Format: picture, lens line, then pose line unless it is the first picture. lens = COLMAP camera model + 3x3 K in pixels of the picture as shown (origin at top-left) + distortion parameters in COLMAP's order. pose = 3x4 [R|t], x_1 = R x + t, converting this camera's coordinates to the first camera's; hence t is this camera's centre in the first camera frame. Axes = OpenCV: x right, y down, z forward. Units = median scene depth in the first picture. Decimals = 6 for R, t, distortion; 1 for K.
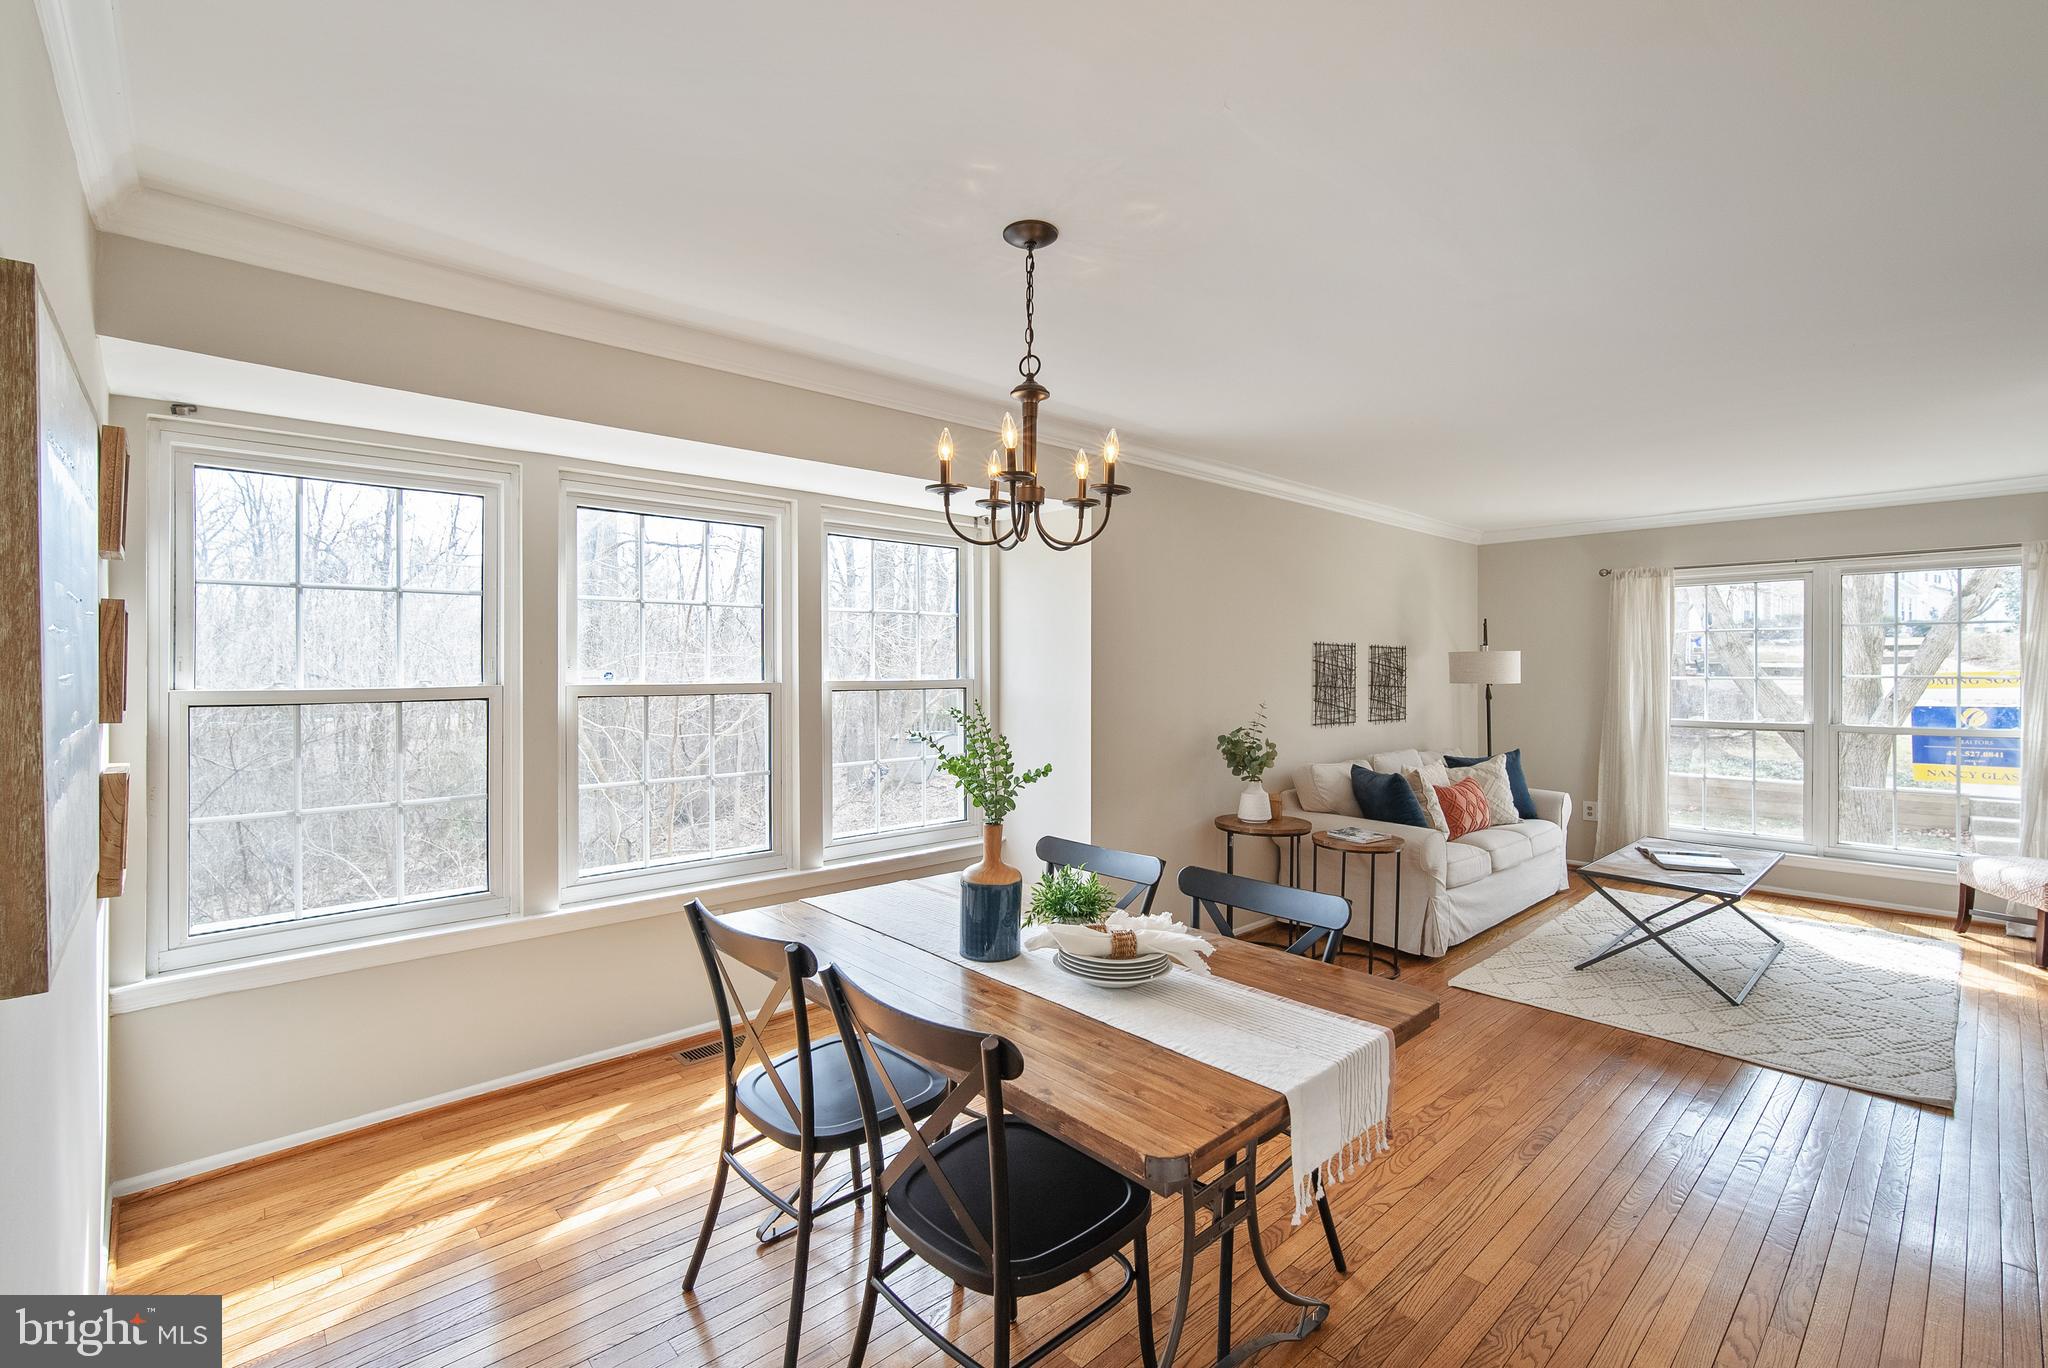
lens RADIAL K [[913.9, 0, 1026.7], [0, 913.9, 683.4], [0, 0, 1]] dist [-0.018624, 0.000089]
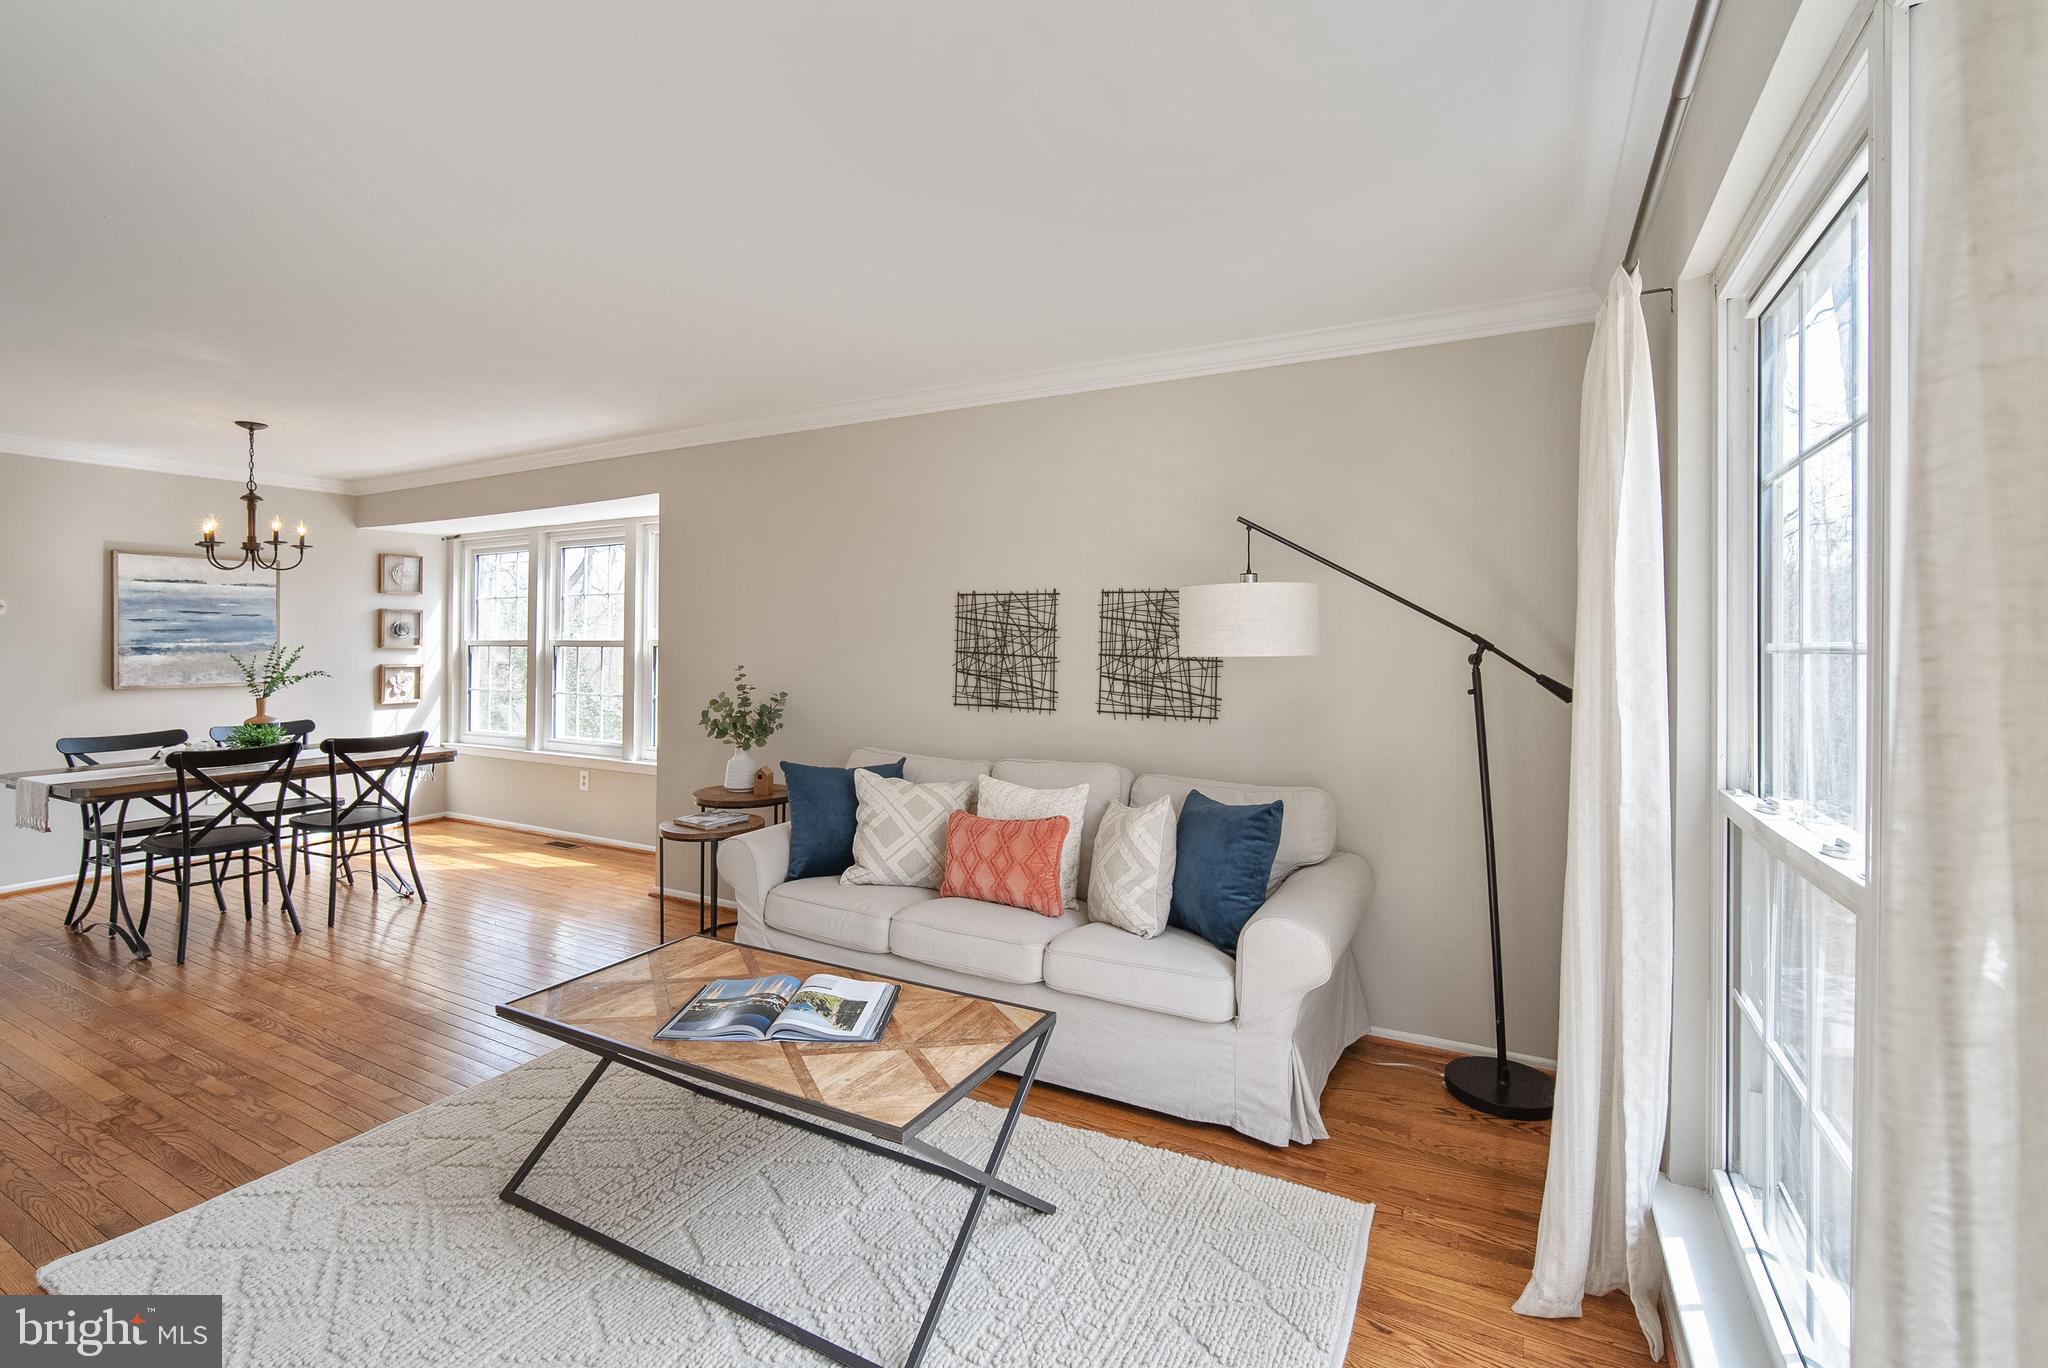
lens RADIAL K [[913.9, 0, 1011.3], [0, 913.9, 626.1], [0, 0, 1]] dist [-0.018624, 0.000089]
pose [[0.316545, -0.006039, -0.948558, 1.033244], [-0.006279, 0.999944, -0.008461, -0.012070], [0.948557, 0.008635, 0.316489, 0.814247]]
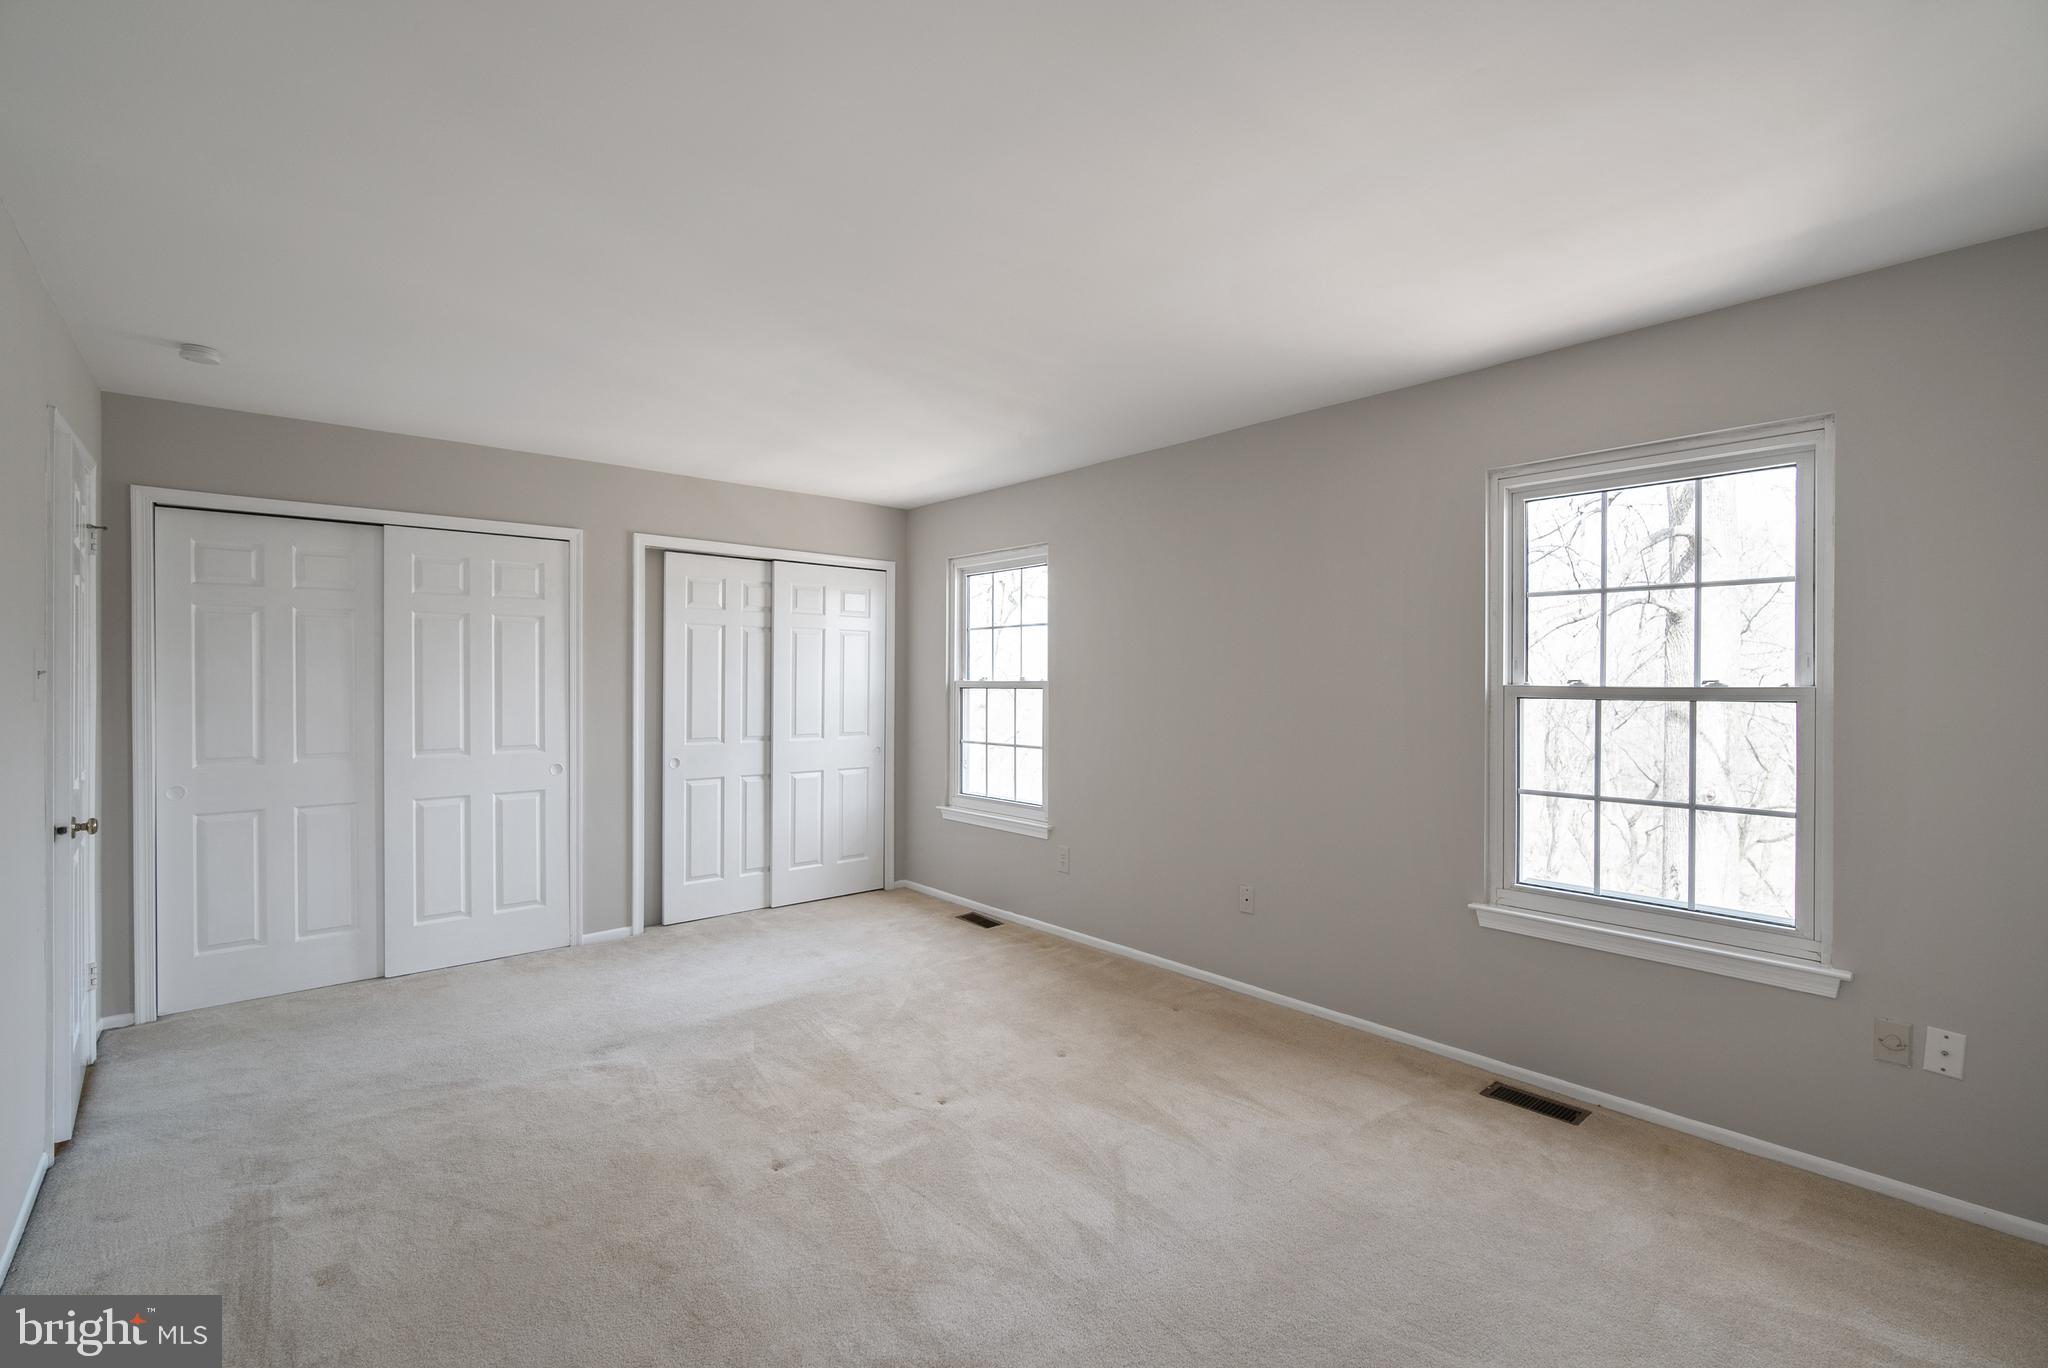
lens RADIAL K [[913.9, 0, 1020.2], [0, 913.9, 680.8], [0, 0, 1]] dist [-0.018624, 0.000089]
pose [[-0.039992, 0.005406, -0.999185, 0.176881], [-0.002496, 0.999982, 0.005511, -0.000750], [0.999197, 0.002715, -0.039978, 0.172707]]
